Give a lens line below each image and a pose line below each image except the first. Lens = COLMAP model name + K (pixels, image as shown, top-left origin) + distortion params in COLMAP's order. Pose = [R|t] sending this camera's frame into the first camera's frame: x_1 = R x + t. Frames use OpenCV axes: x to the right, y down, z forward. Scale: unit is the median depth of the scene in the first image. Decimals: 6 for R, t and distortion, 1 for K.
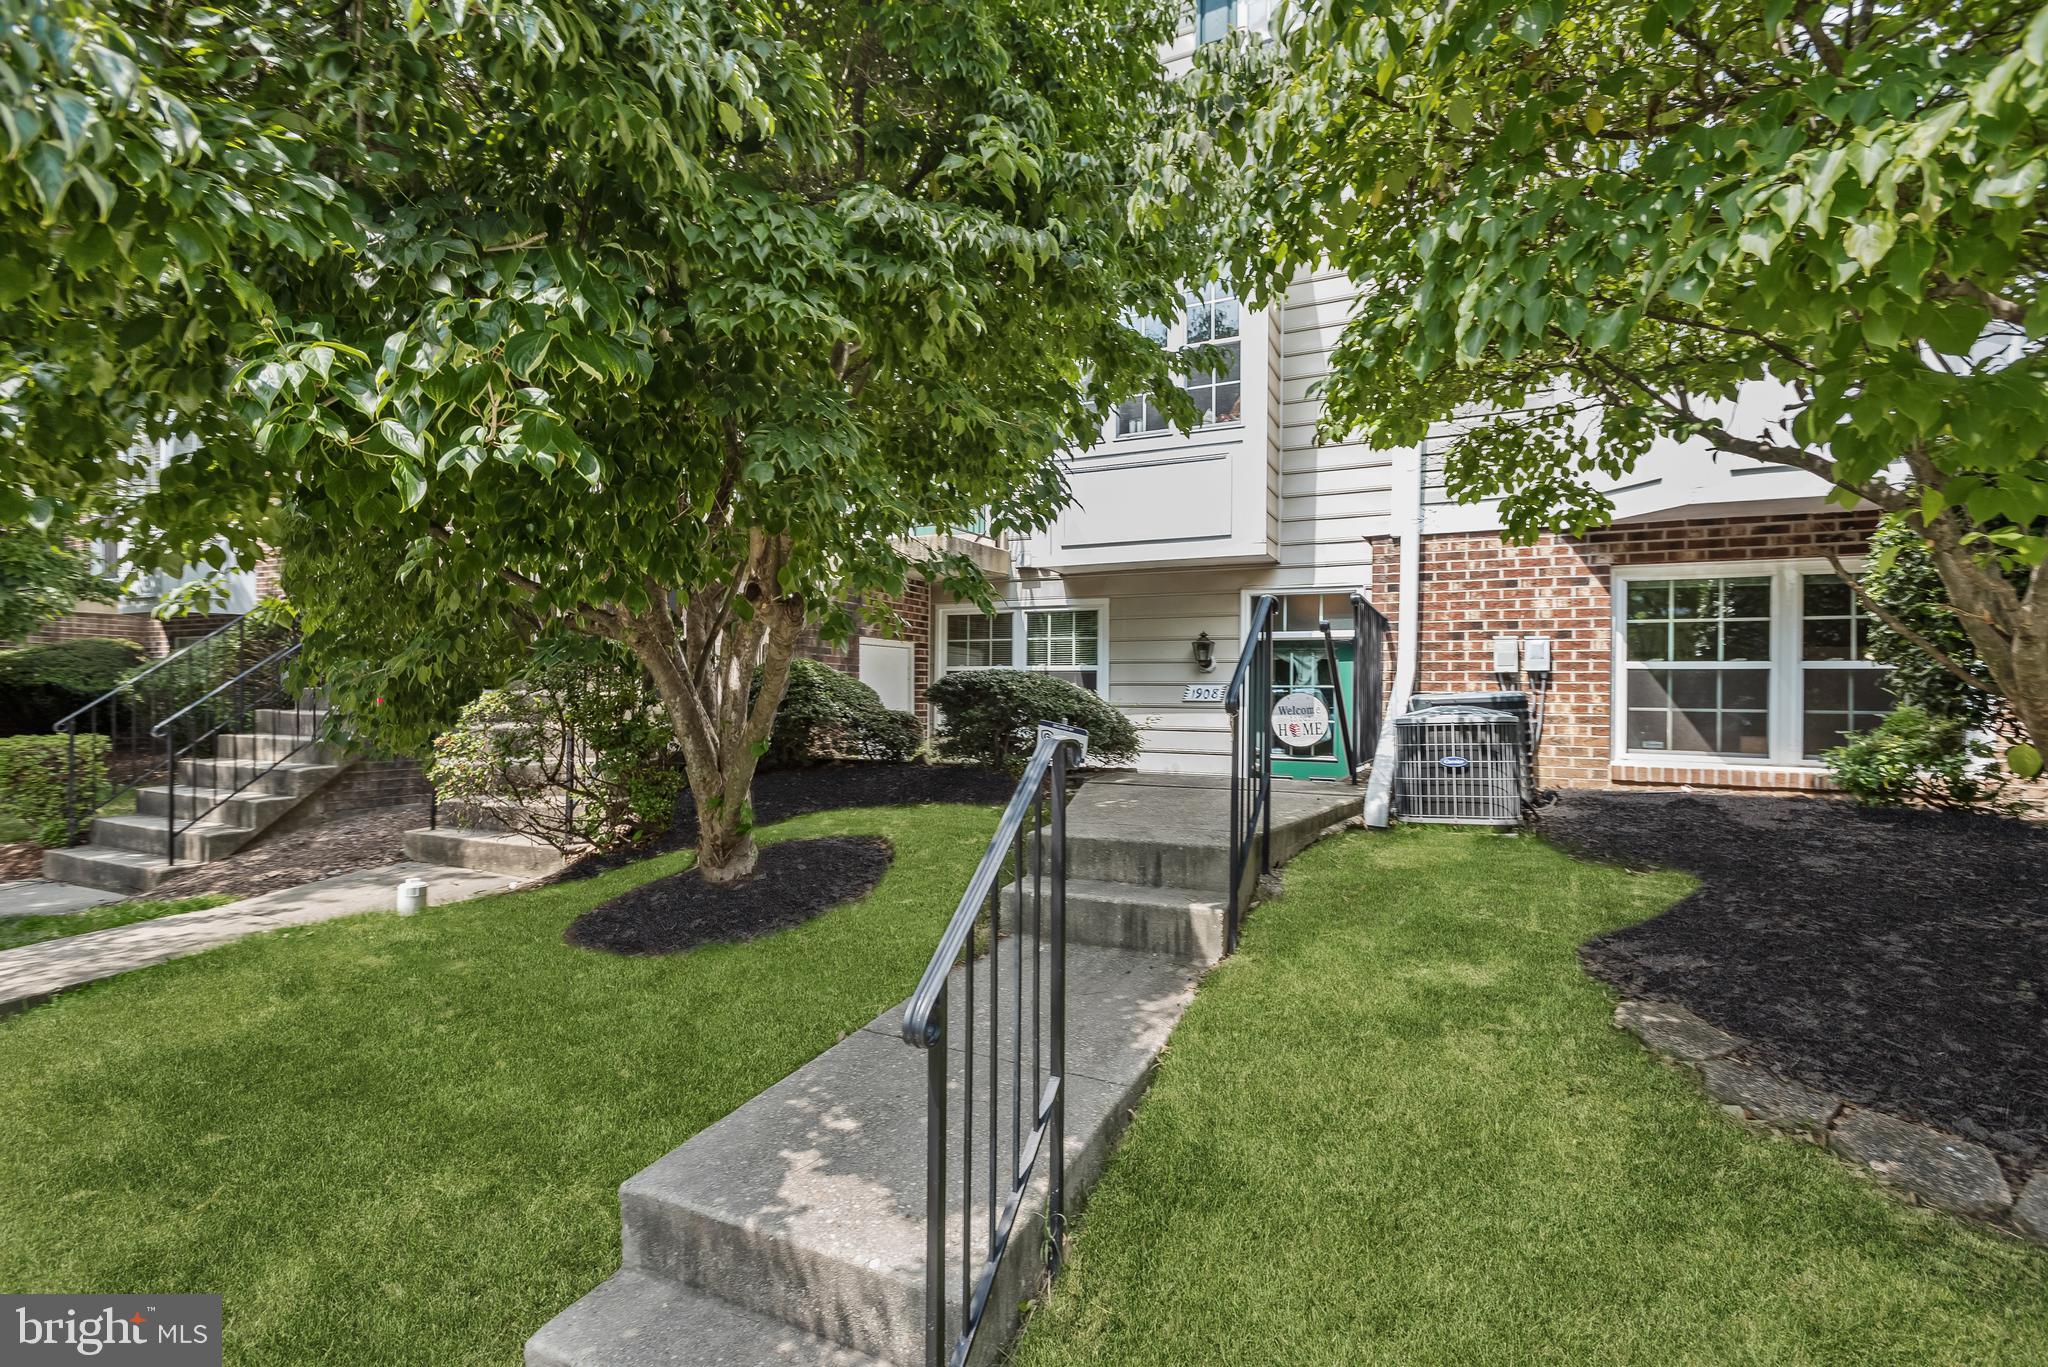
lens RADIAL K [[990.9, 0, 1032.0], [0, 990.9, 685.1], [0, 0, 1]] dist [-0.005198, -0.002115]
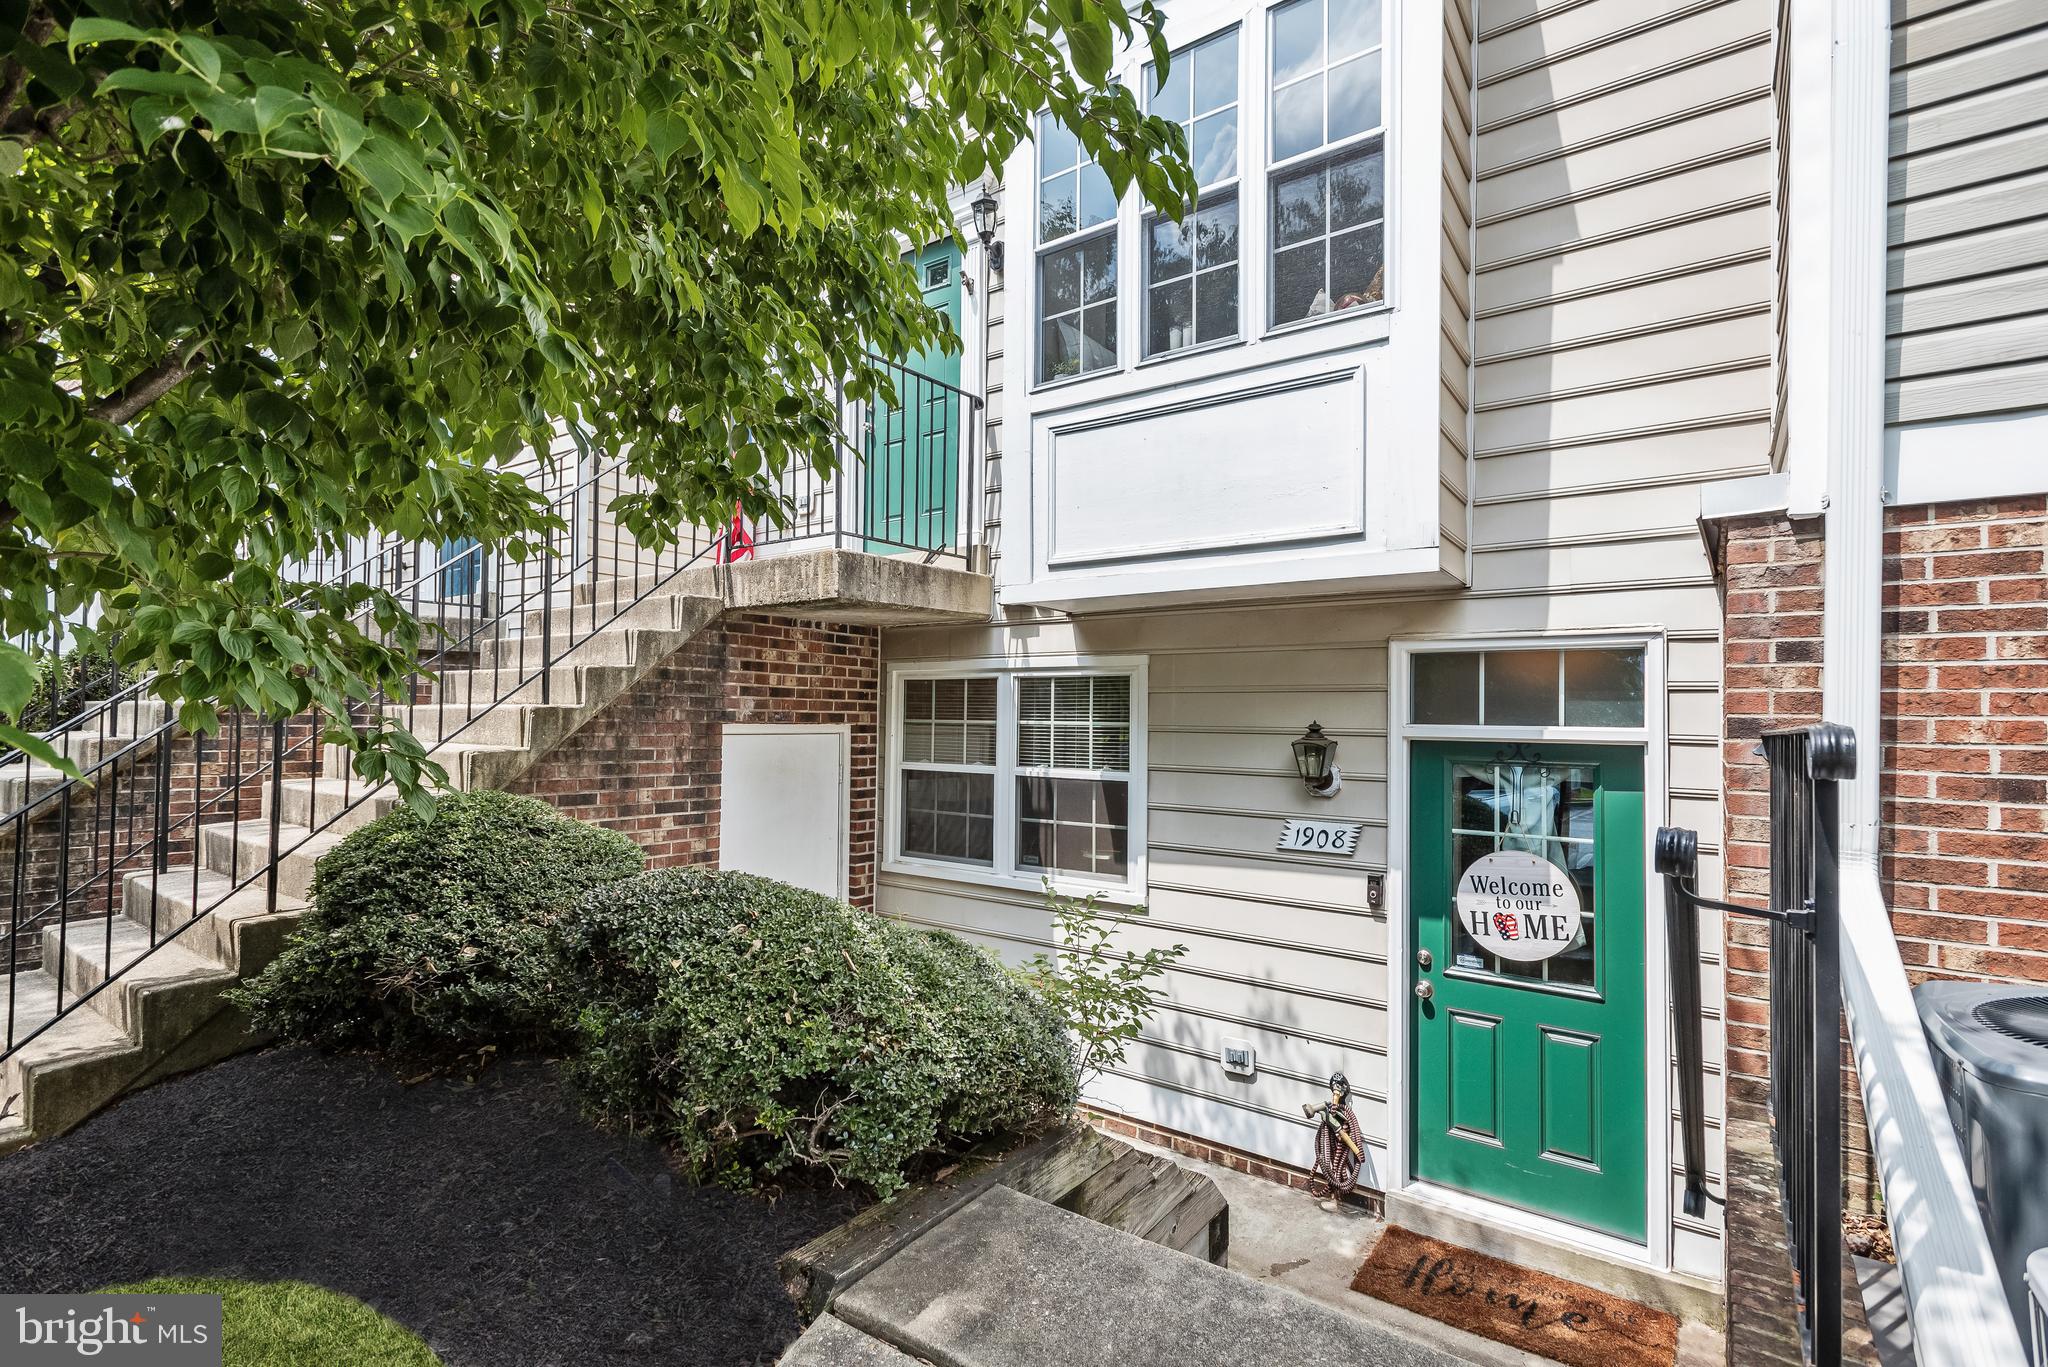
lens RADIAL K [[990.9, 0, 1014.0], [0, 990.9, 685.1], [0, 0, 1]] dist [-0.005198, -0.002115]
pose [[0.984277, -0.003237, -0.176605, 0.109646], [-0.001200, 0.999686, -0.025013, -0.060322], [0.176630, 0.024831, 0.983964, 0.460464]]
